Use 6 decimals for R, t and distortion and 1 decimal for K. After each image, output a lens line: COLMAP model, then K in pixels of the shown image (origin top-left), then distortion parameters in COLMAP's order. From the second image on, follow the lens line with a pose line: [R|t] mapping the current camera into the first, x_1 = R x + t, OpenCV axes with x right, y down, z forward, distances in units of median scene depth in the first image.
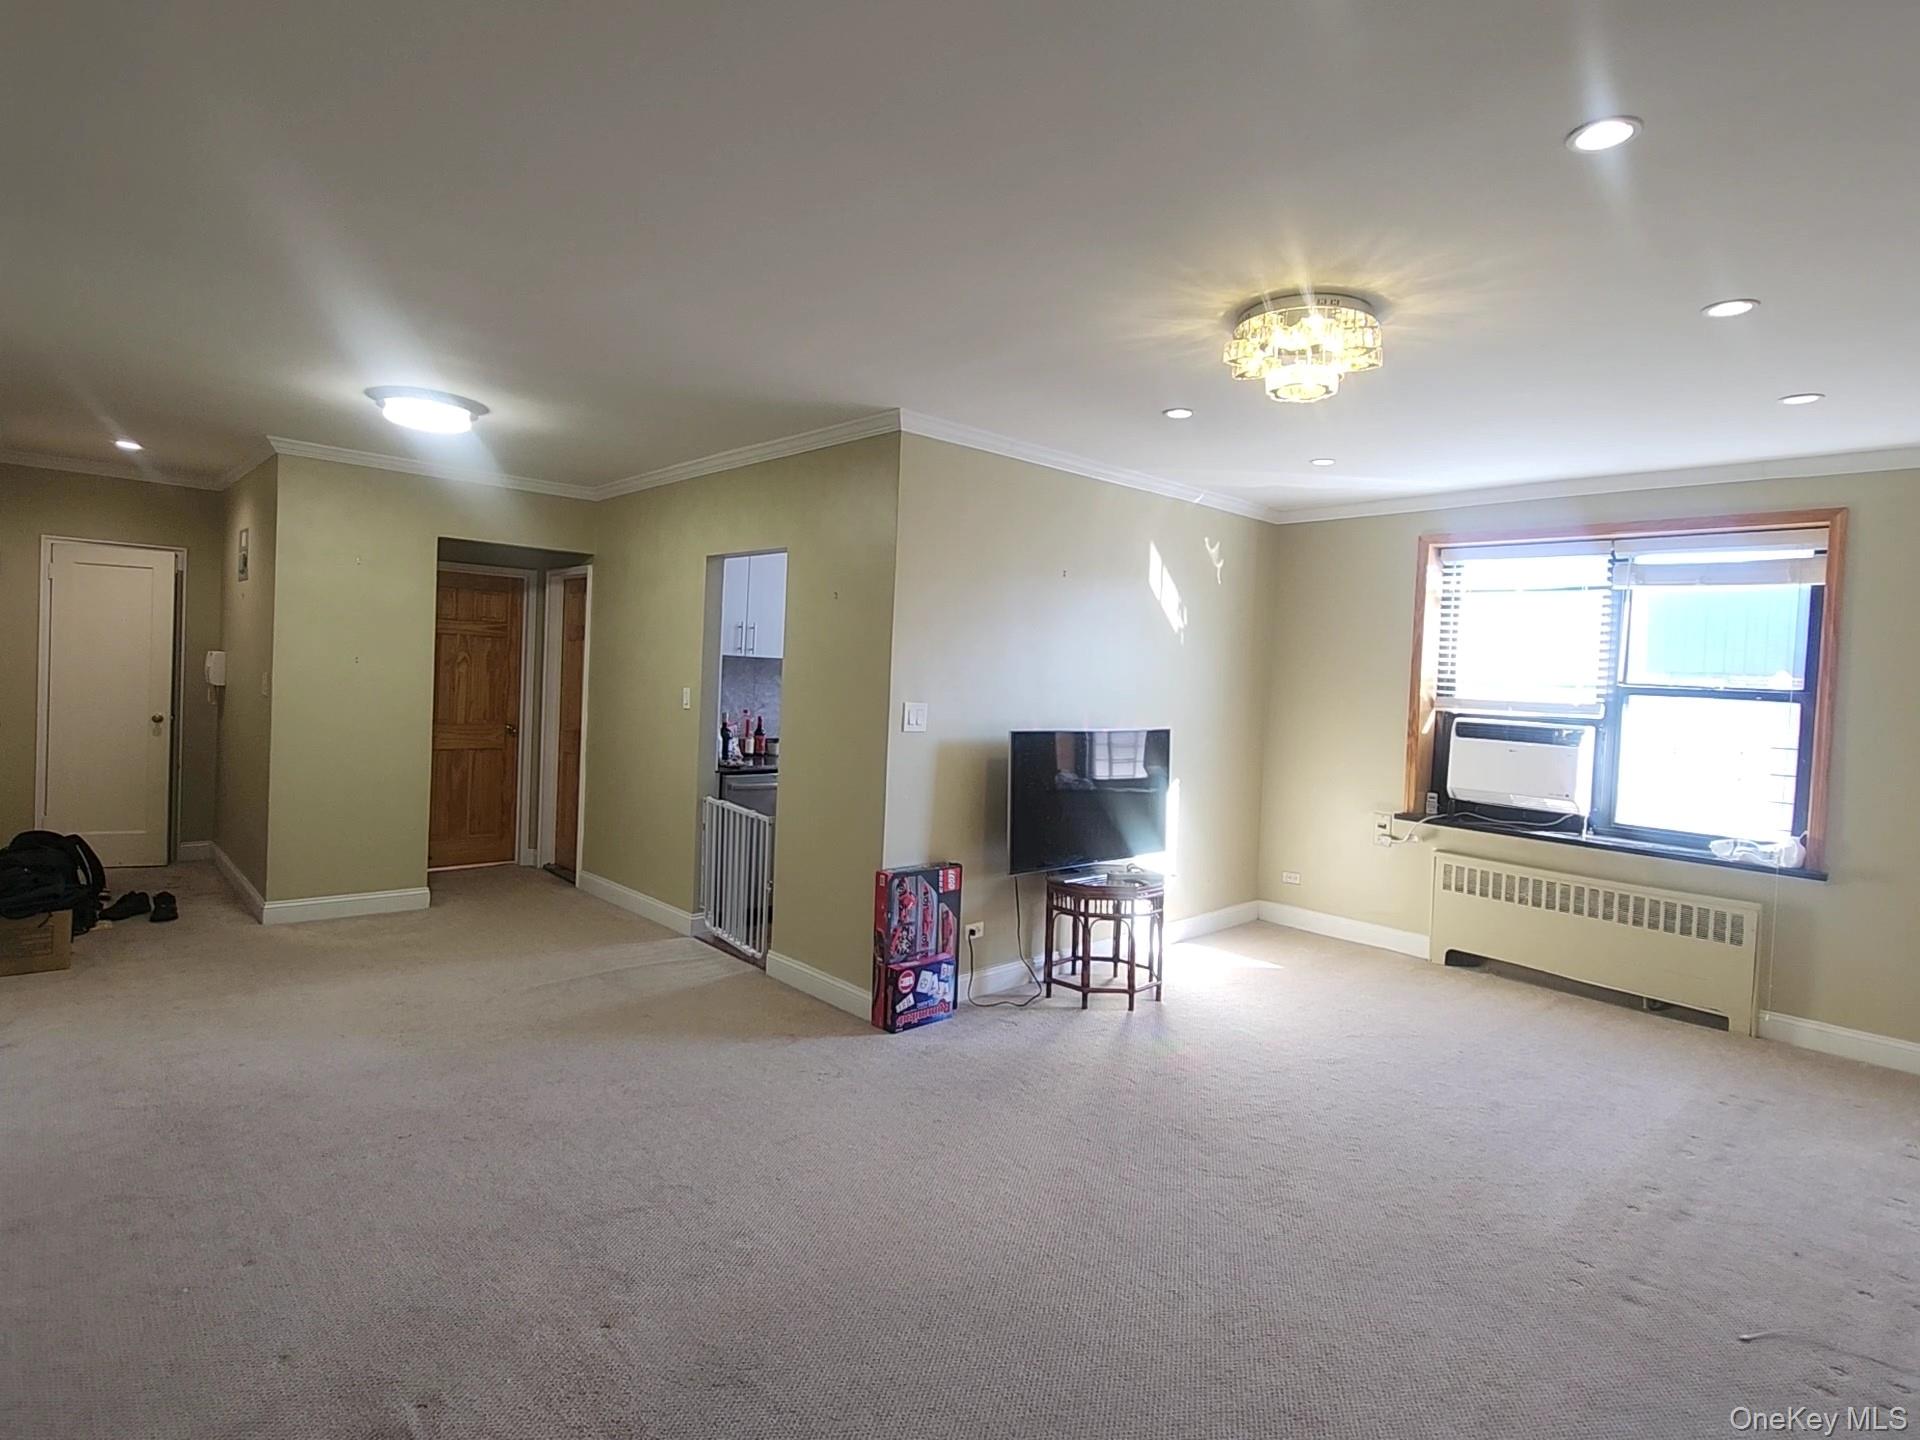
lens RADIAL K [[1020.5, 0, 968.6], [0, 1020.5, 681.2], [0, 0, 1]] dist [-0.000718, 0.000290]
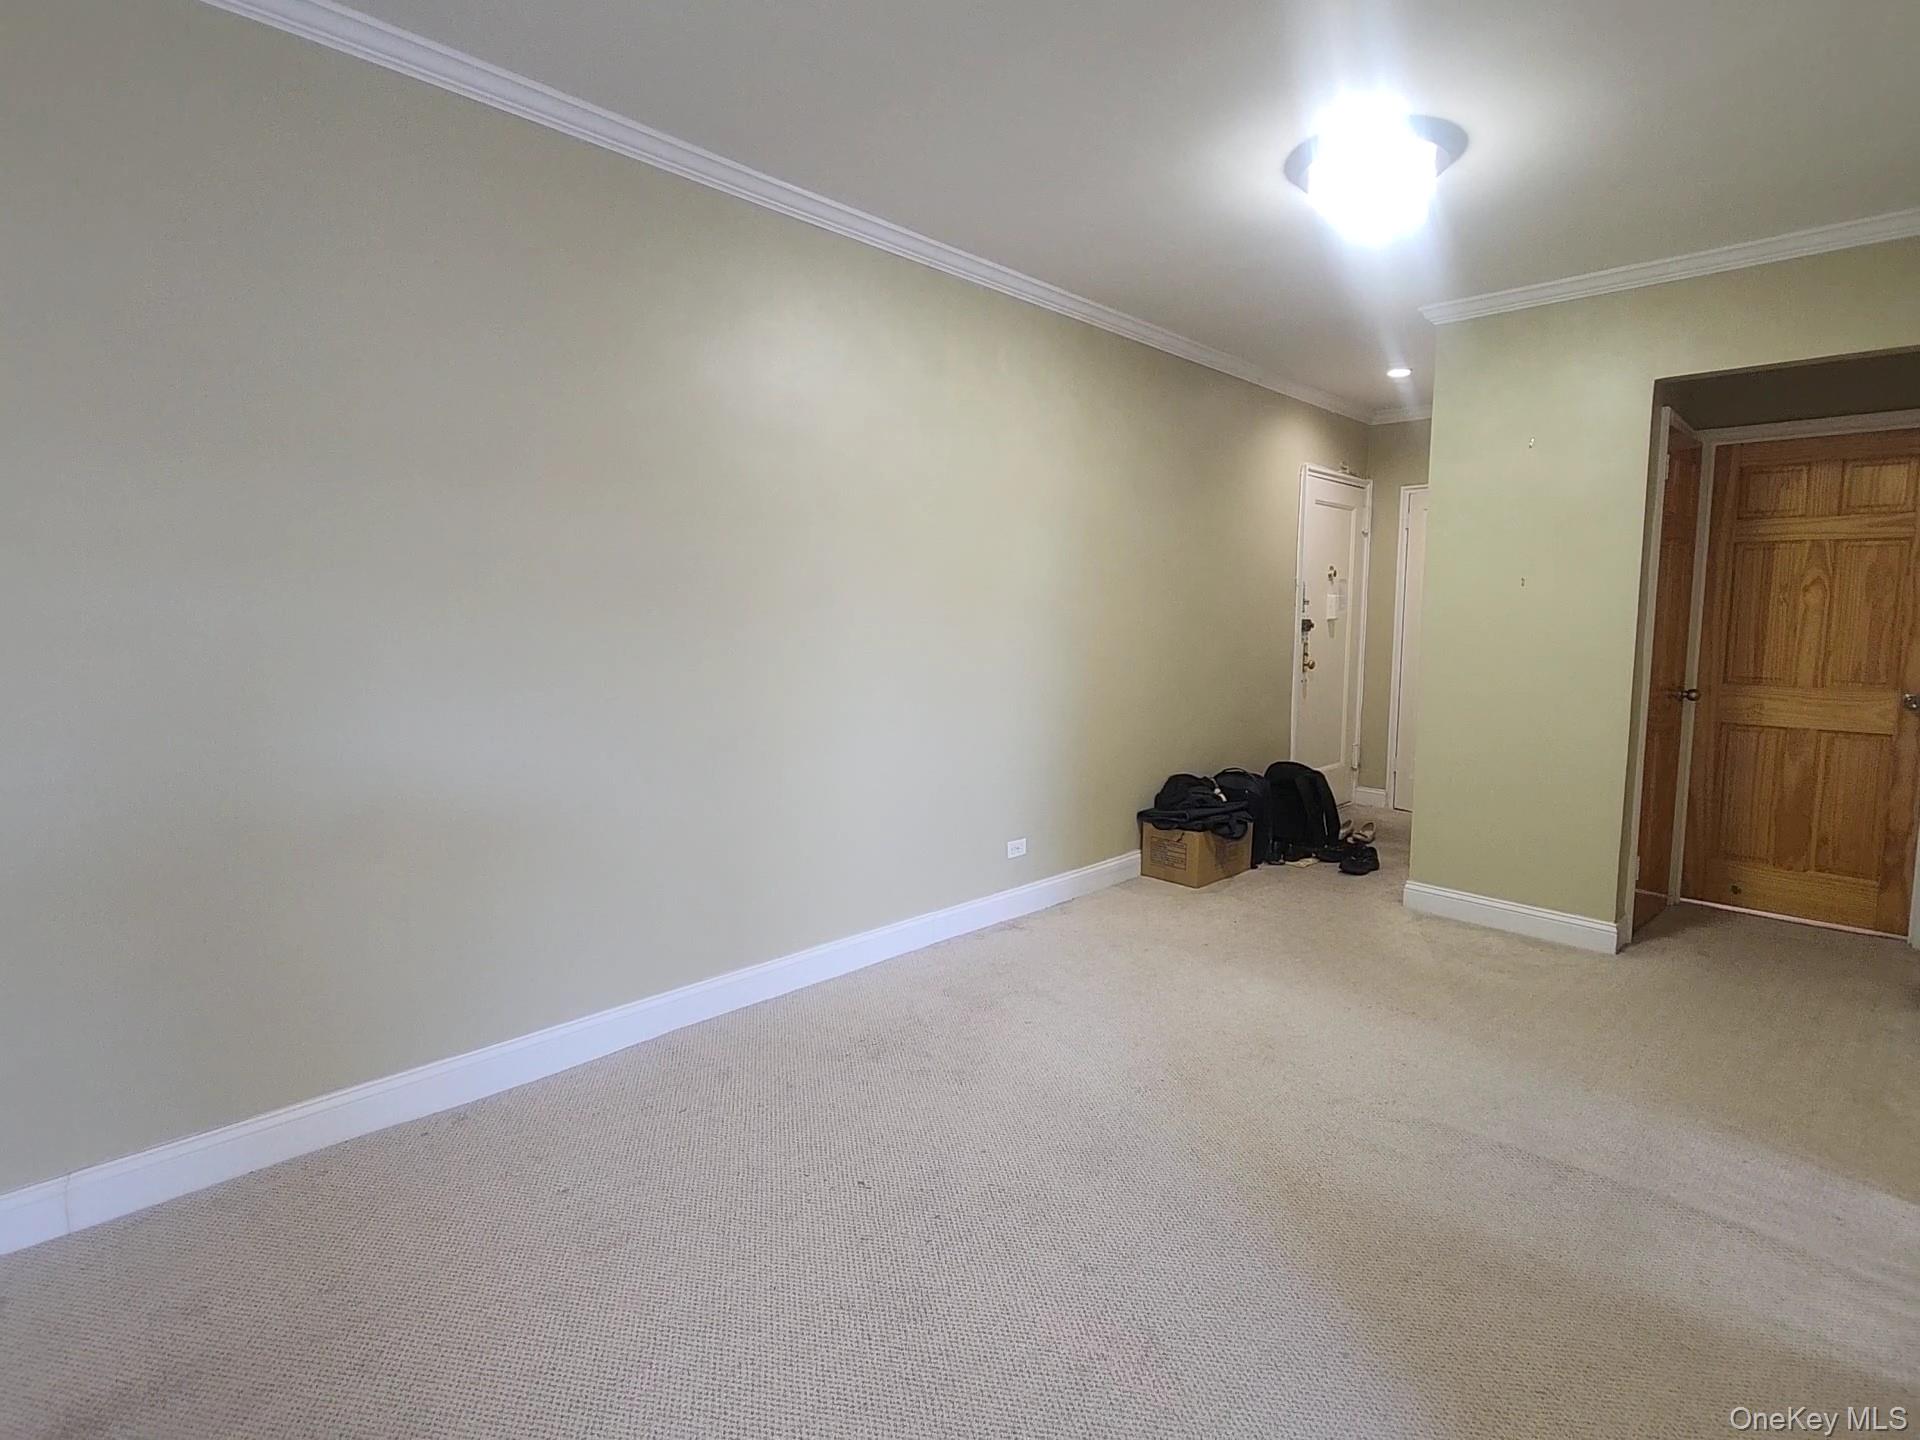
lens RADIAL K [[987.6, 0, 969.8], [0, 987.6, 695.8], [0, 0, 1]] dist [0.037470, -0.008878]
pose [[0.085399, 0.041524, -0.995481, 0.093376], [-0.023443, 0.998938, 0.039657, 0.053537], [0.996071, 0.019951, 0.086282, 0.699836]]
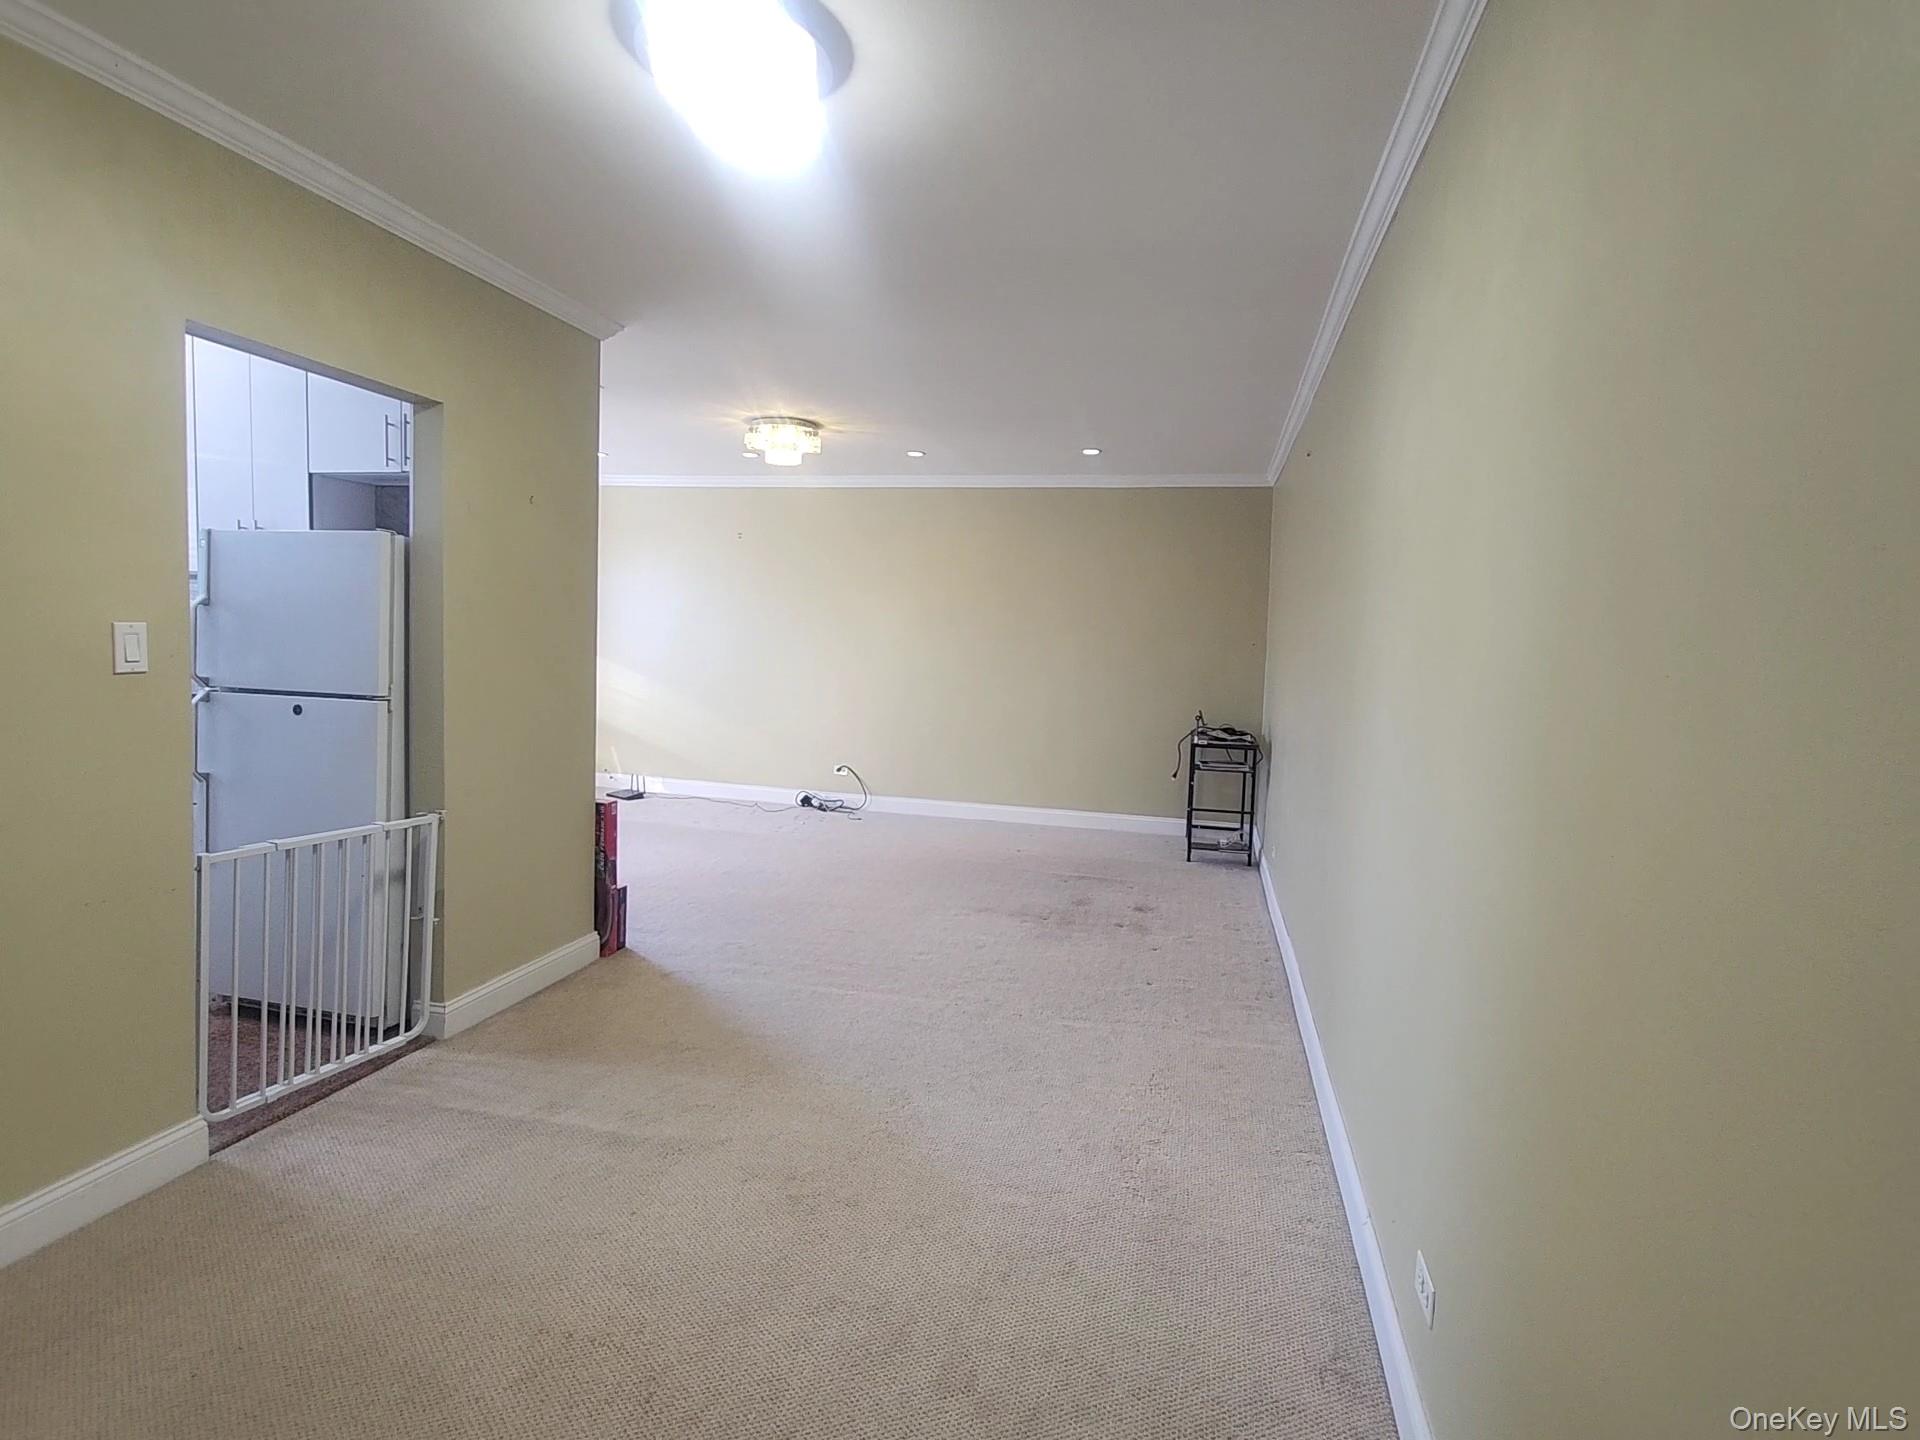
lens RADIAL K [[987.6, 0, 969.8], [0, 987.6, 695.8], [0, 0, 1]] dist [0.037470, -0.008878]
pose [[-0.558311, -0.117858, 0.821218, -0.956083], [-0.062412, 0.993020, 0.100083, -0.032967], [-0.827281, 0.004623, -0.561769, 1.126911]]
